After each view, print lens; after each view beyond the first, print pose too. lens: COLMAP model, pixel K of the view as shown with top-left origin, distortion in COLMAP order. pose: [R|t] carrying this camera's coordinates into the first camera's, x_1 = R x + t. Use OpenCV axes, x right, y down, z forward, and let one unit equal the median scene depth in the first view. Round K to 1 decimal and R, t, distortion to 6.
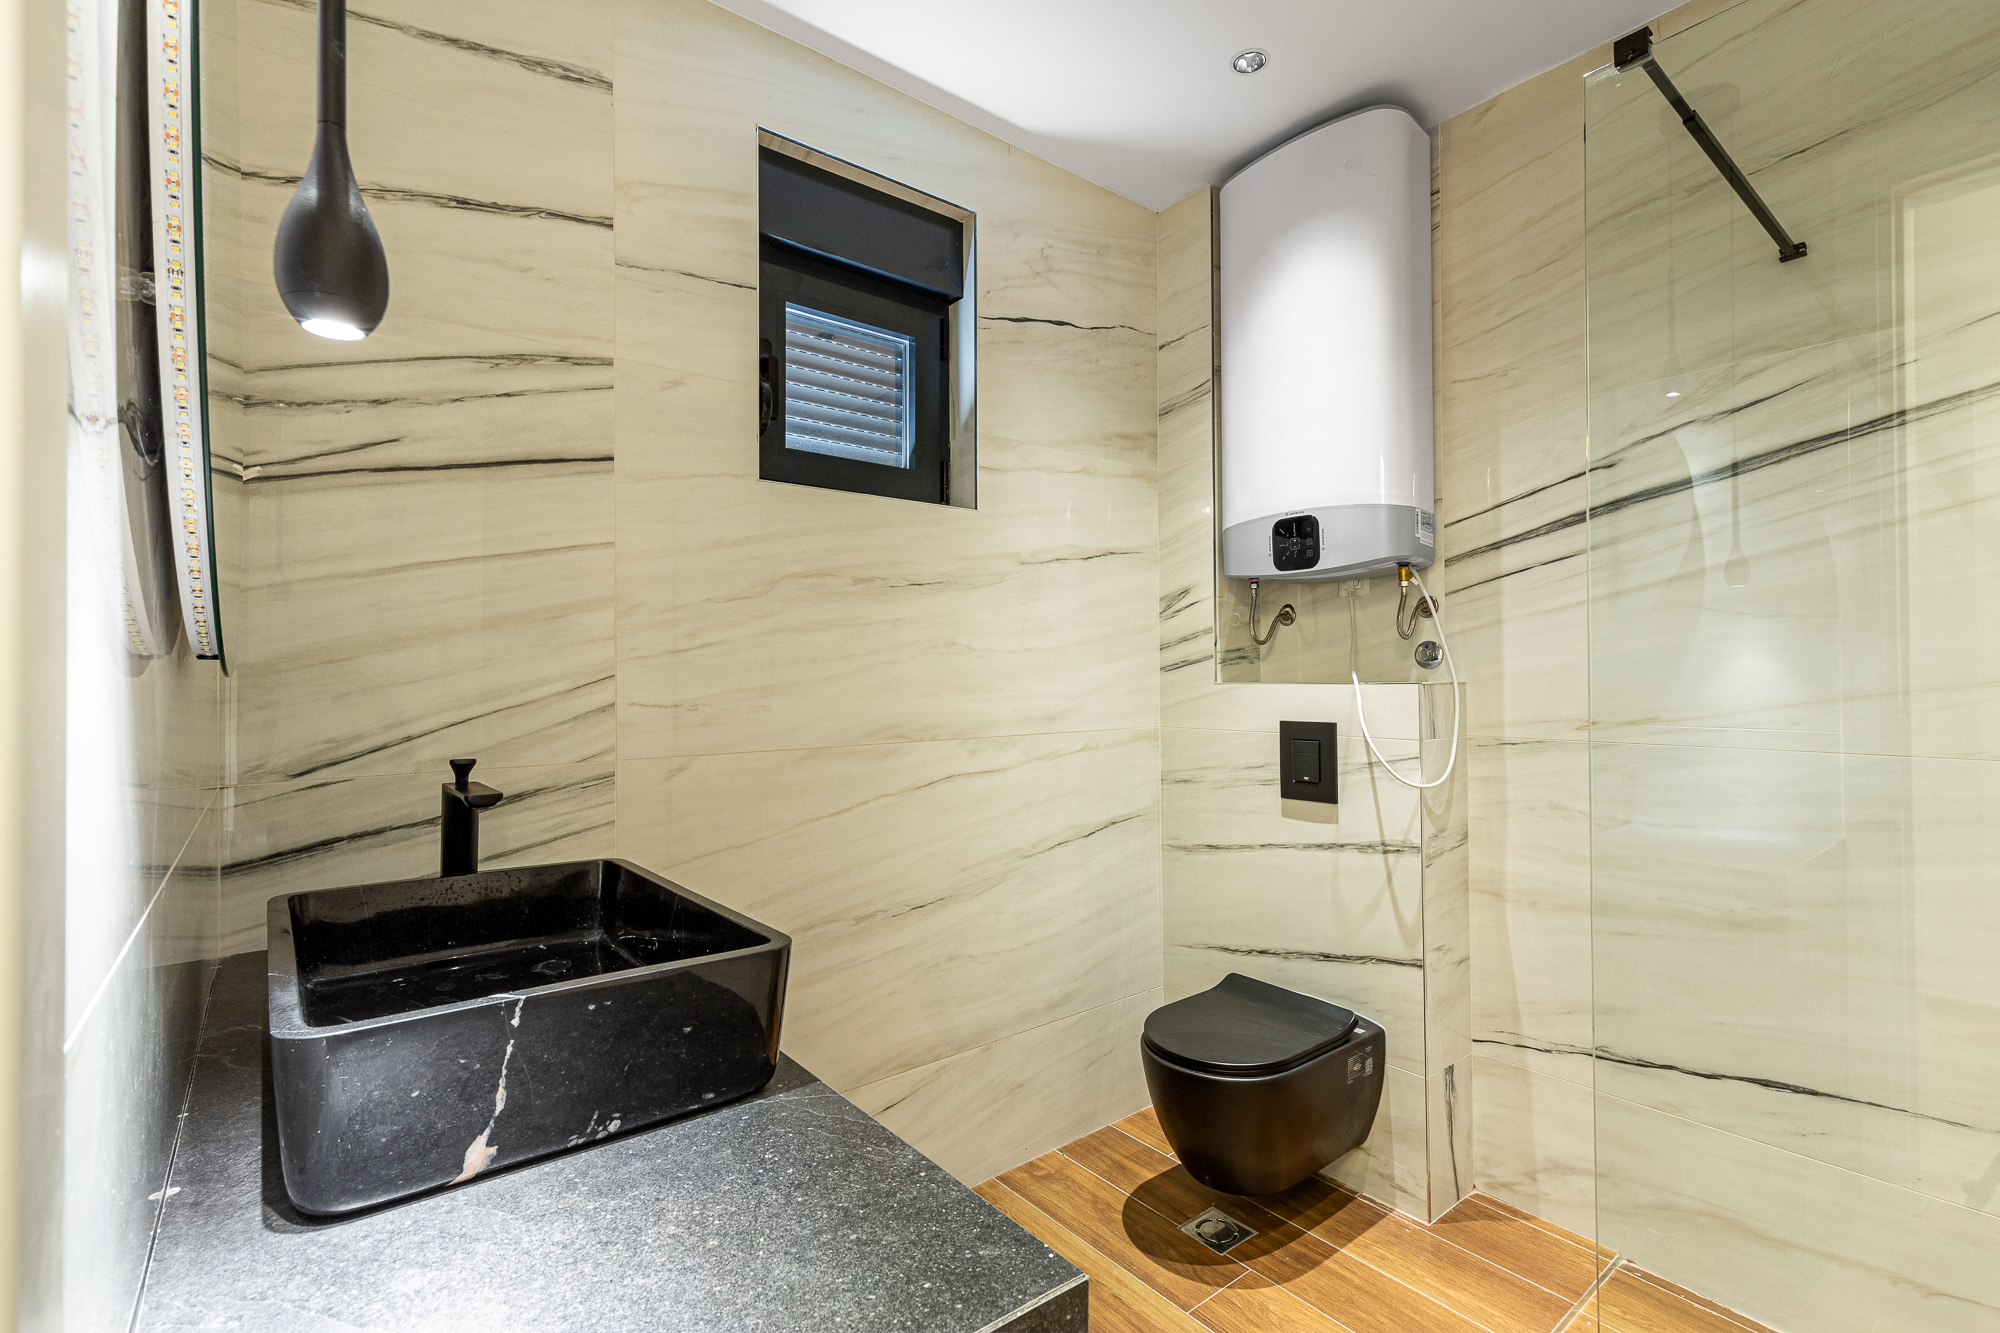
lens RADIAL K [[900.9, 0, 1006.1], [0, 900.9, 665.1], [0, 0, 1]] dist [0.006681, 0.000133]
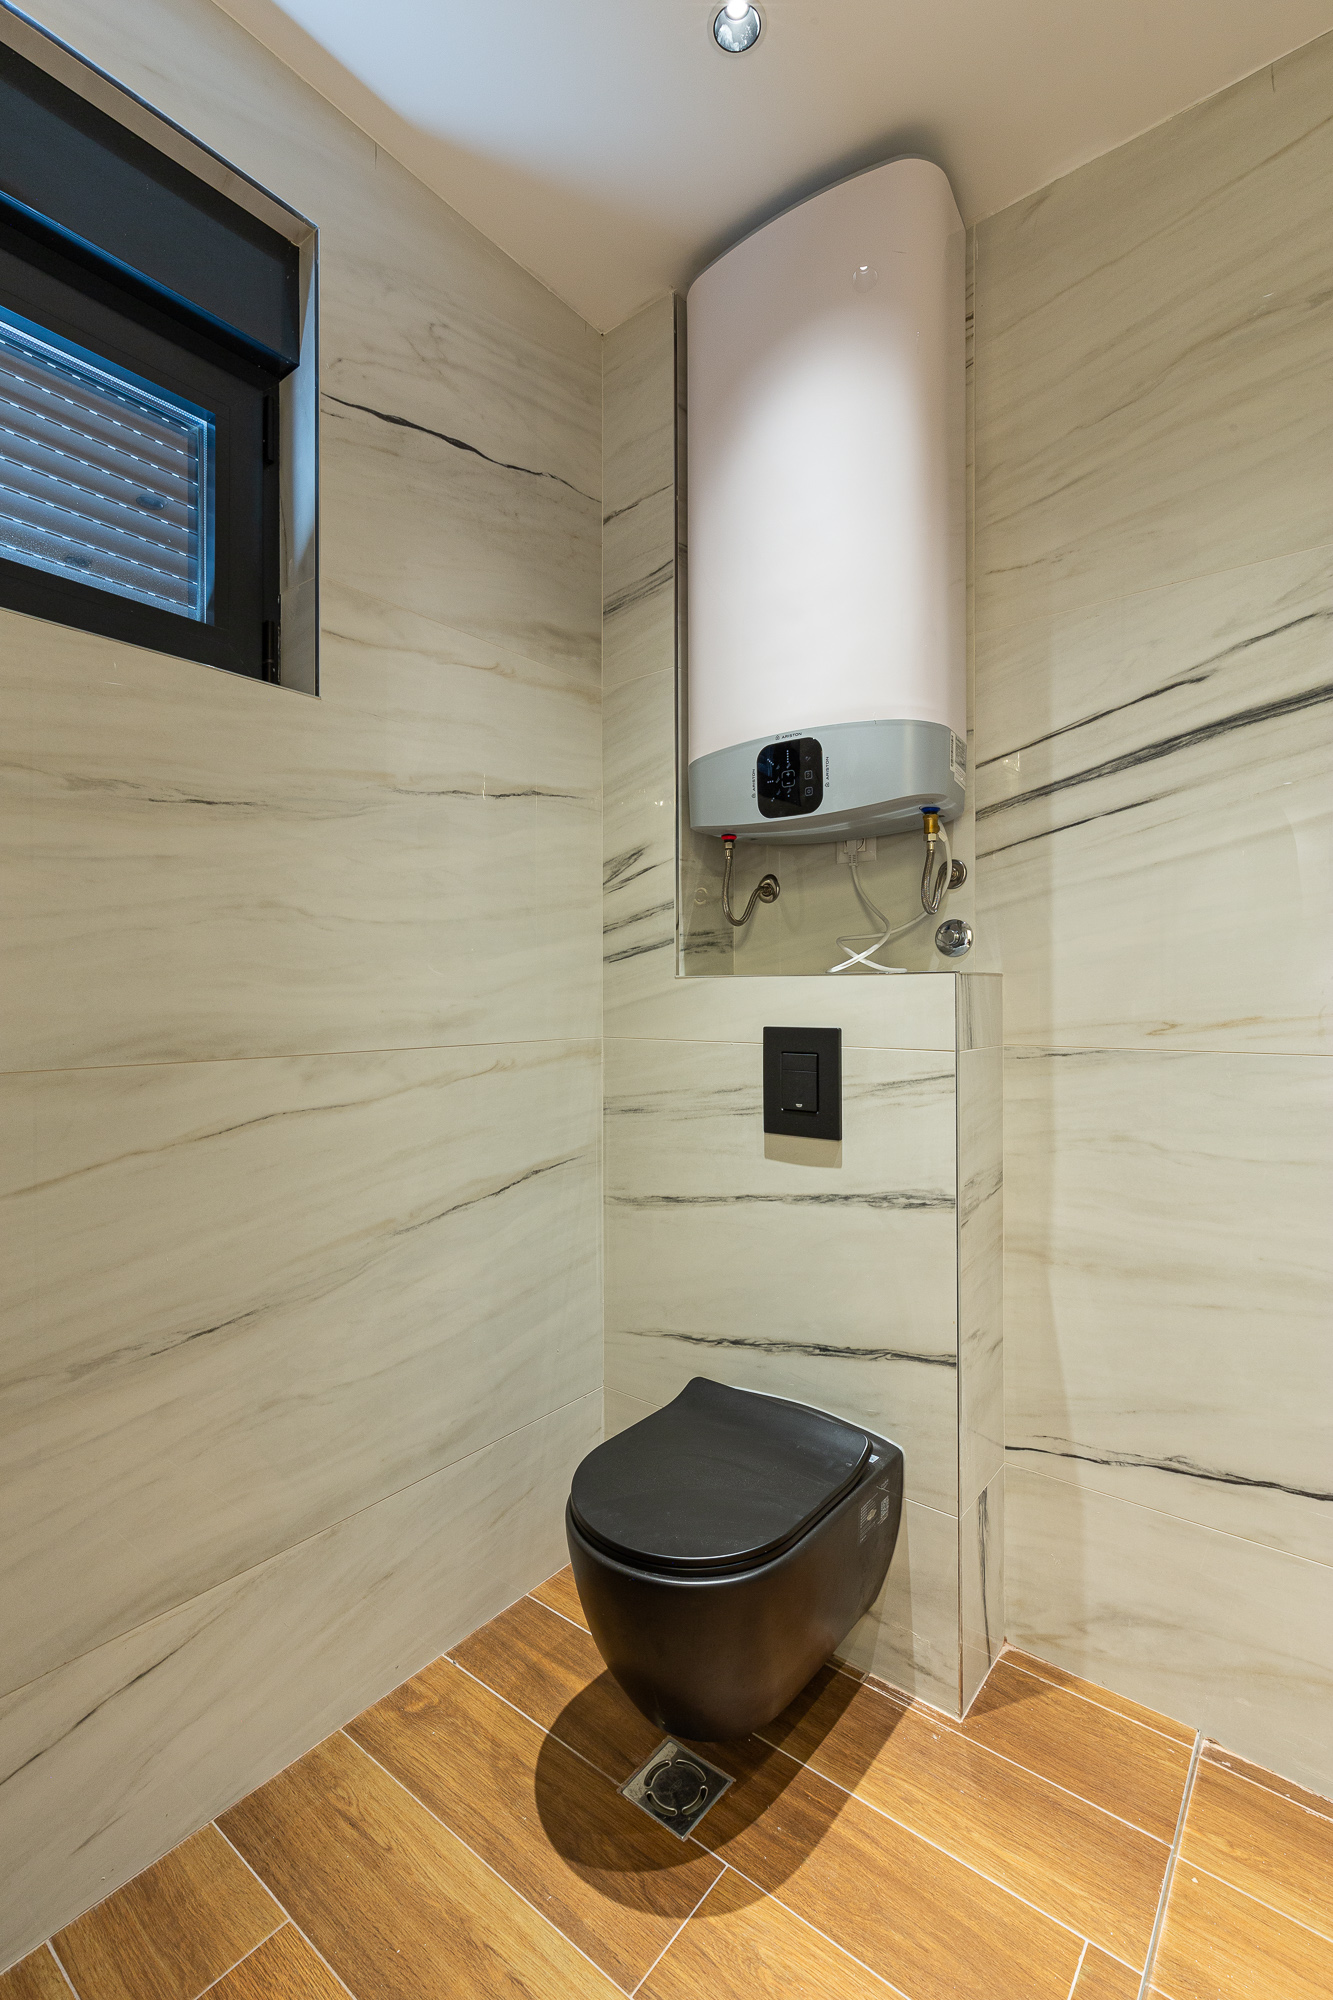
lens RADIAL K [[894.8, 0, 666.5], [0, 894.8, 1000.0], [0, 0, 1]] dist [0.001888, -0.000245]
pose [[0.973556, 0.003794, 0.228416, 0.066966], [-0.008038, 0.999812, 0.017654, 0.030095], [-0.228306, -0.019023, 0.973404, 0.337350]]
